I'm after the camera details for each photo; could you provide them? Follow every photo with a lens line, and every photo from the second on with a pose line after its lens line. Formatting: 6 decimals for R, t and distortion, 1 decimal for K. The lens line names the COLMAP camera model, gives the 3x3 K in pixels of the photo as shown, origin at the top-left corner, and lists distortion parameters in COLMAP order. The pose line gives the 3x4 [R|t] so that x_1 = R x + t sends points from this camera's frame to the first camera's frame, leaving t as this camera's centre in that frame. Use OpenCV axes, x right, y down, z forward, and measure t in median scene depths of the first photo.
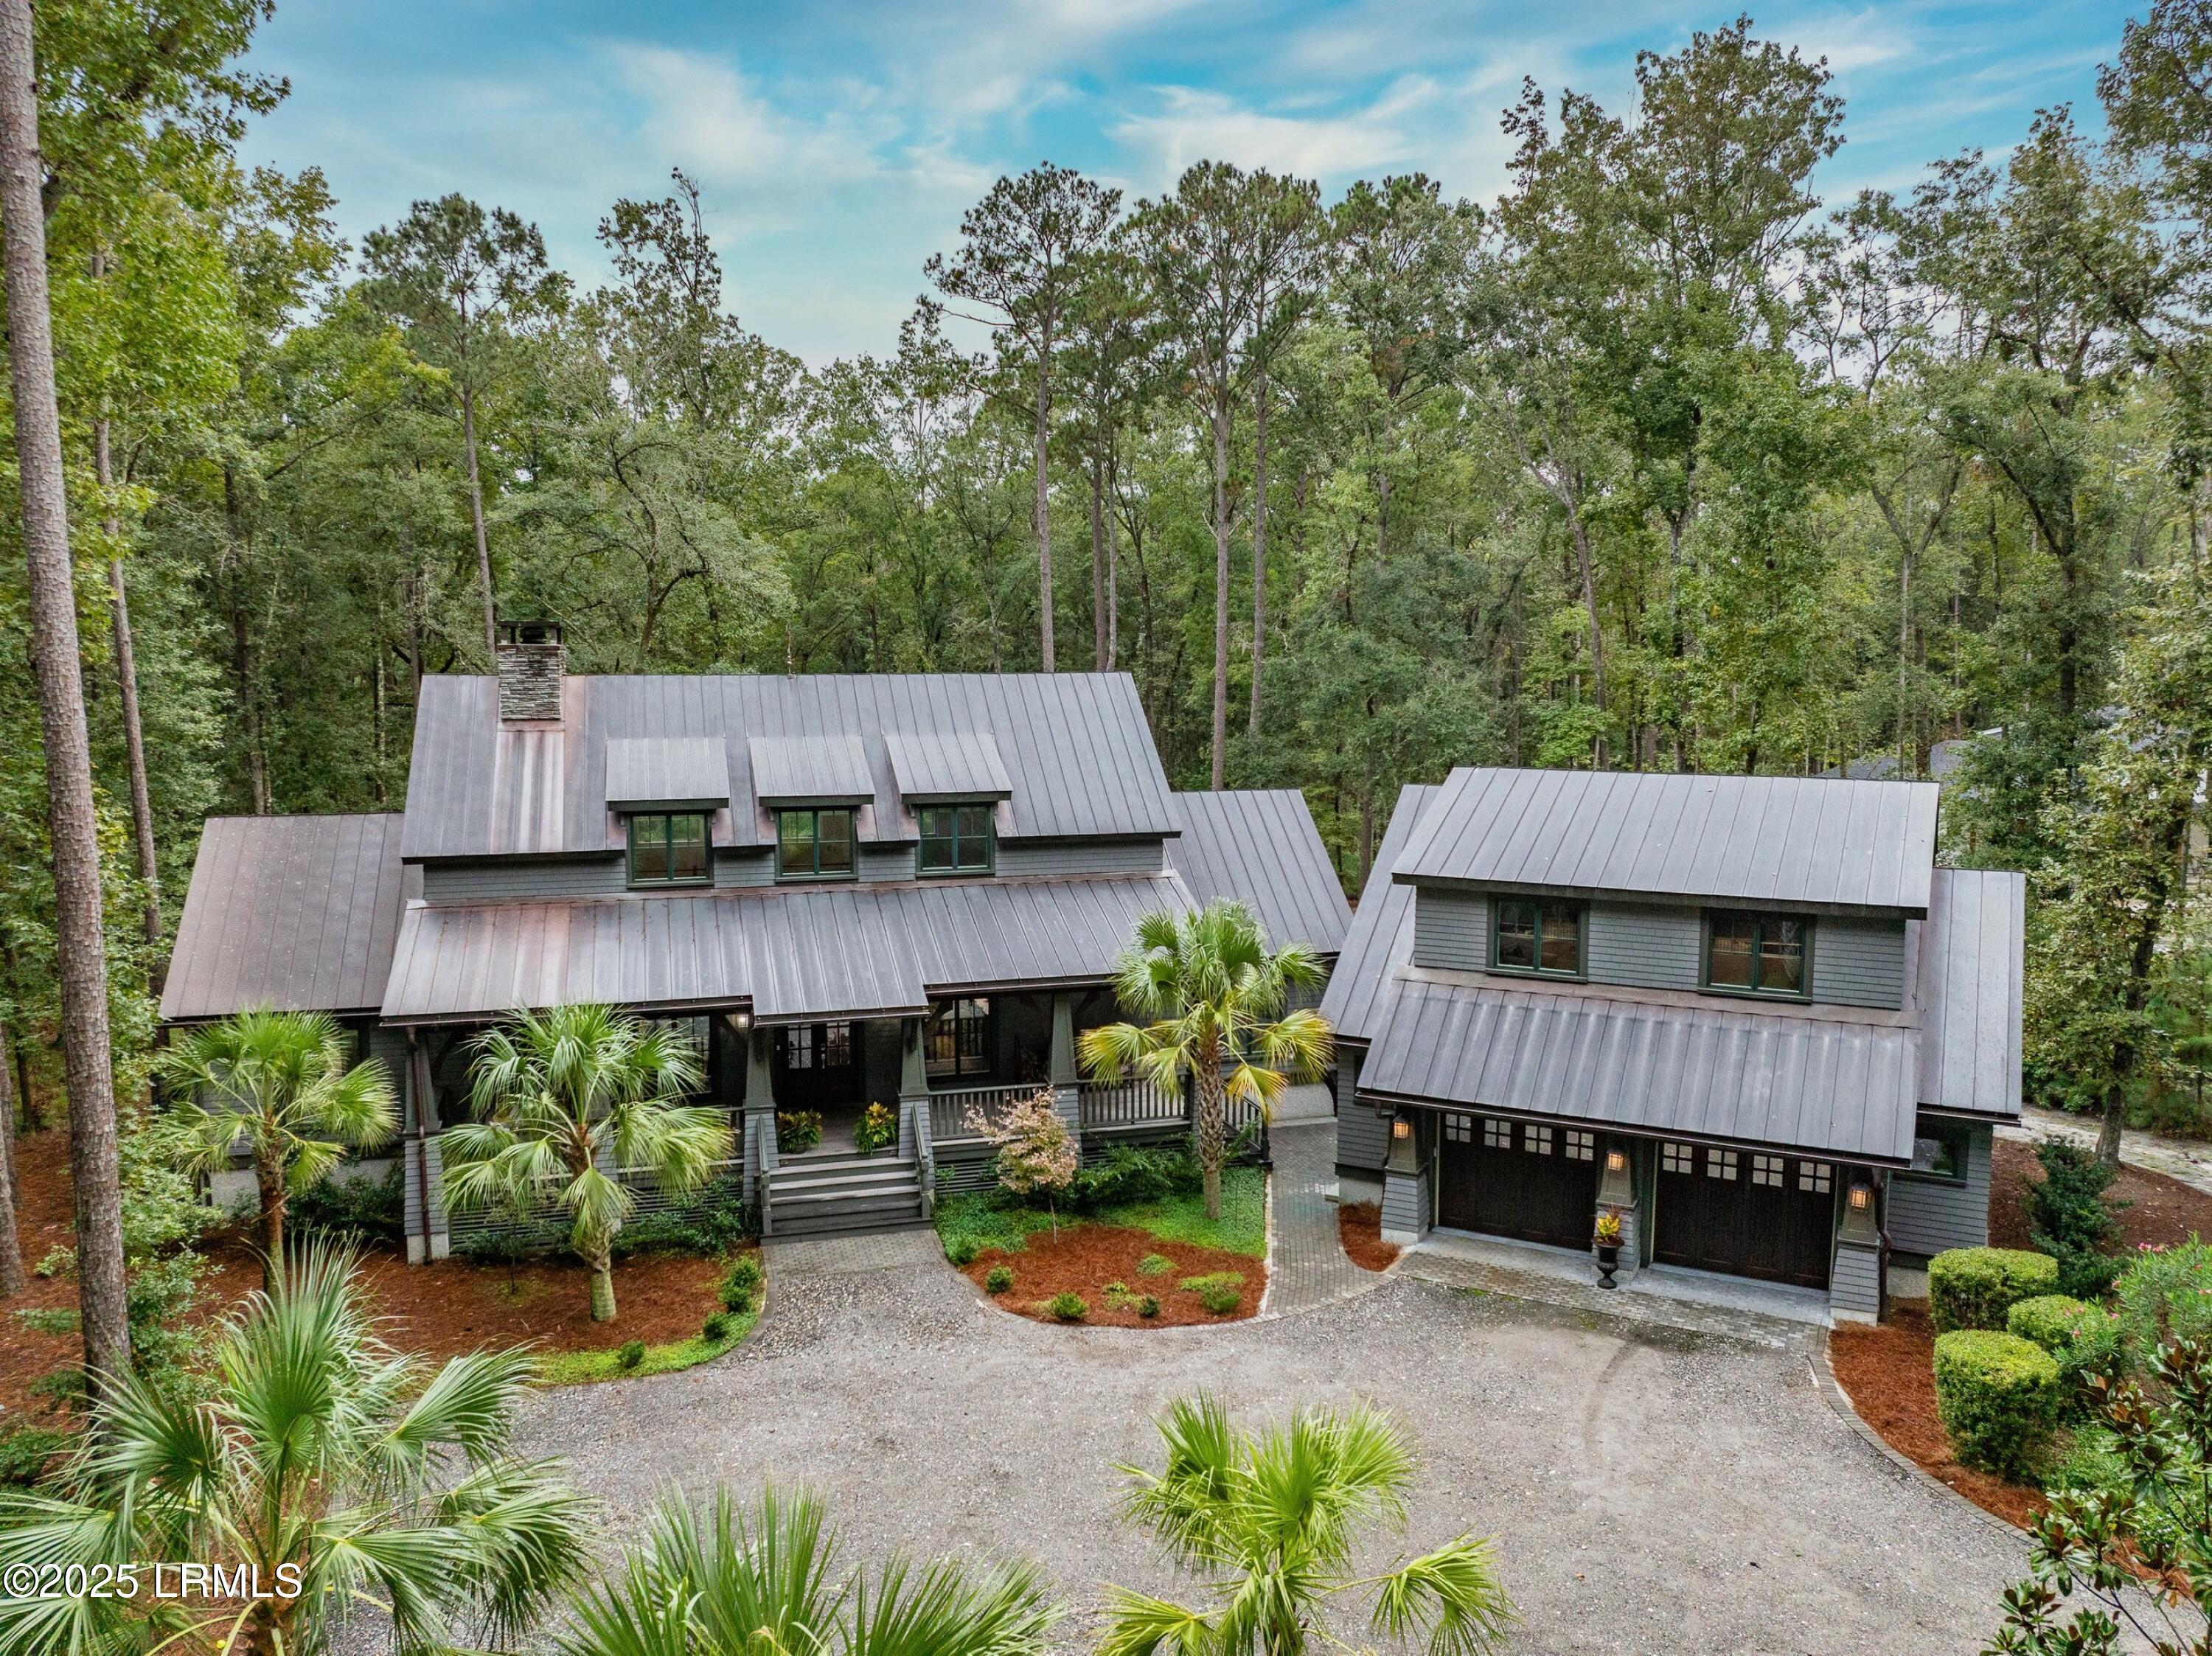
lens RADIAL K [[1518.0, 0, 1100.8], [0, 1518.0, 836.9], [0, 0, 1]] dist [-0.039200, 0.001849]
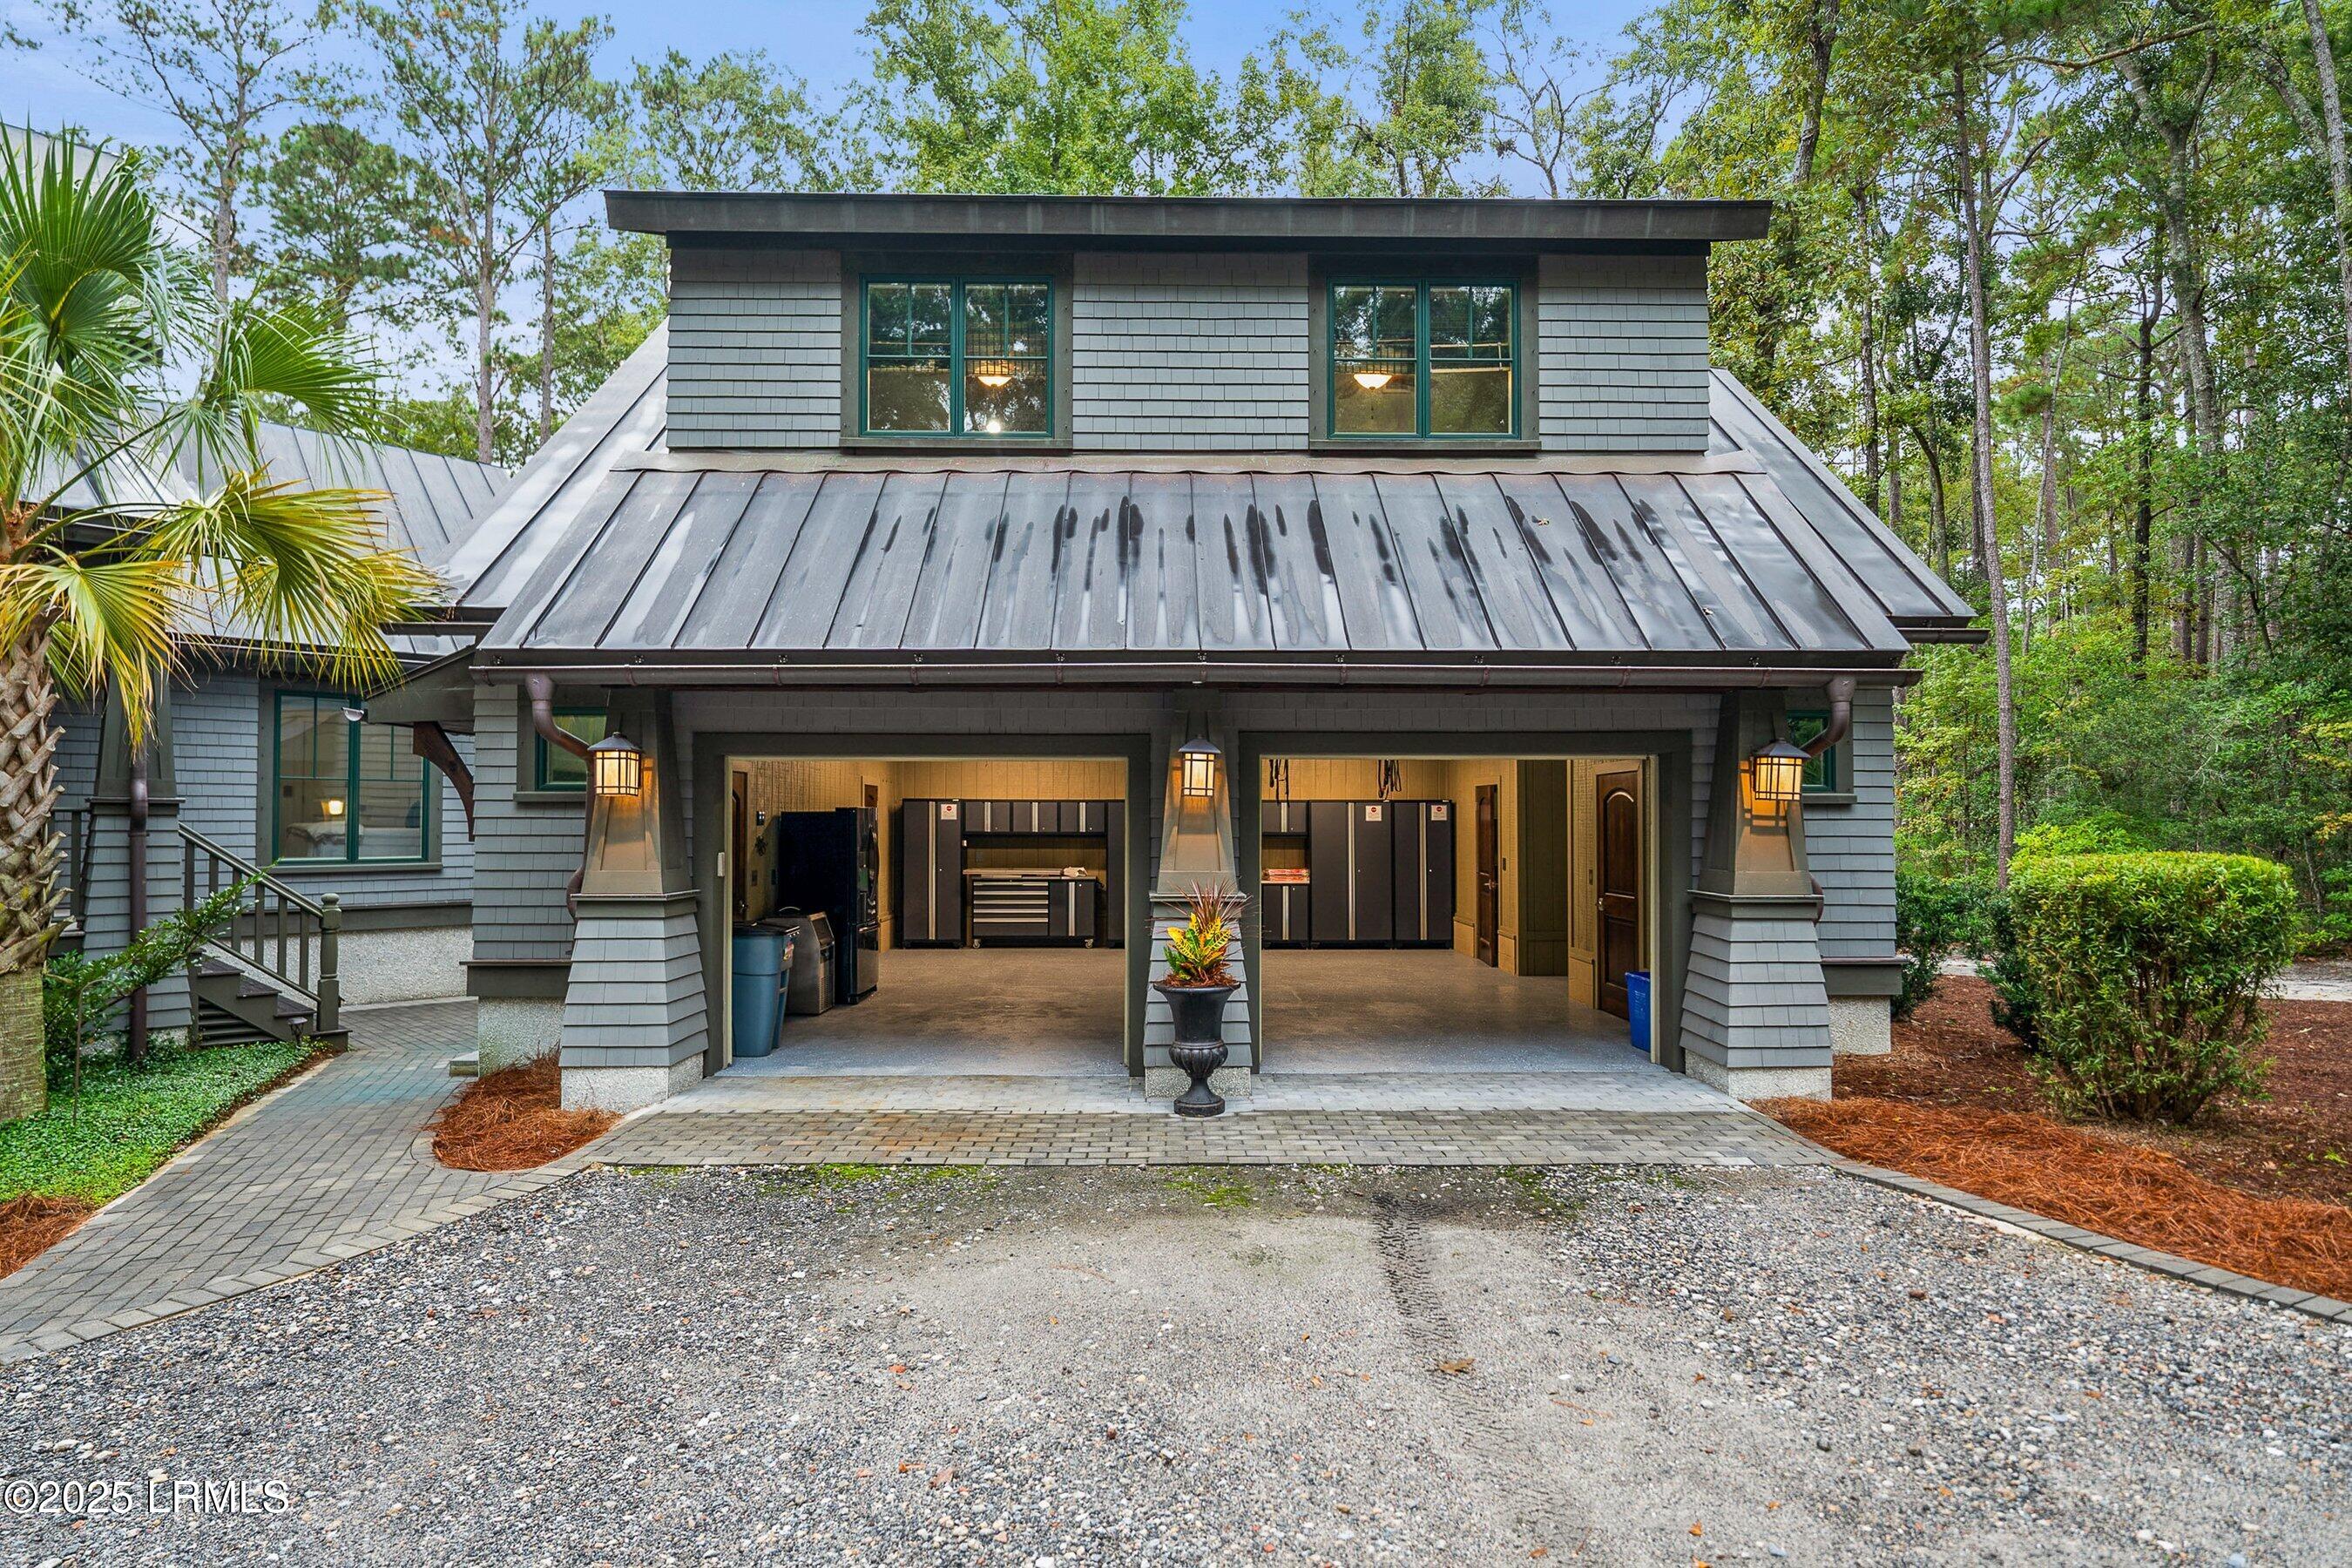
lens RADIAL K [[1243.1, 0, 1160.8], [0, 1243.1, 787.6], [0, 0, 1]] dist [0.000423, 0.000892]
pose [[0.864322, 0.020153, 0.502535, 0.162397], [0.045136, 0.992057, -0.117414, 0.237791], [-0.500910, 0.124166, 0.856547, 0.685513]]
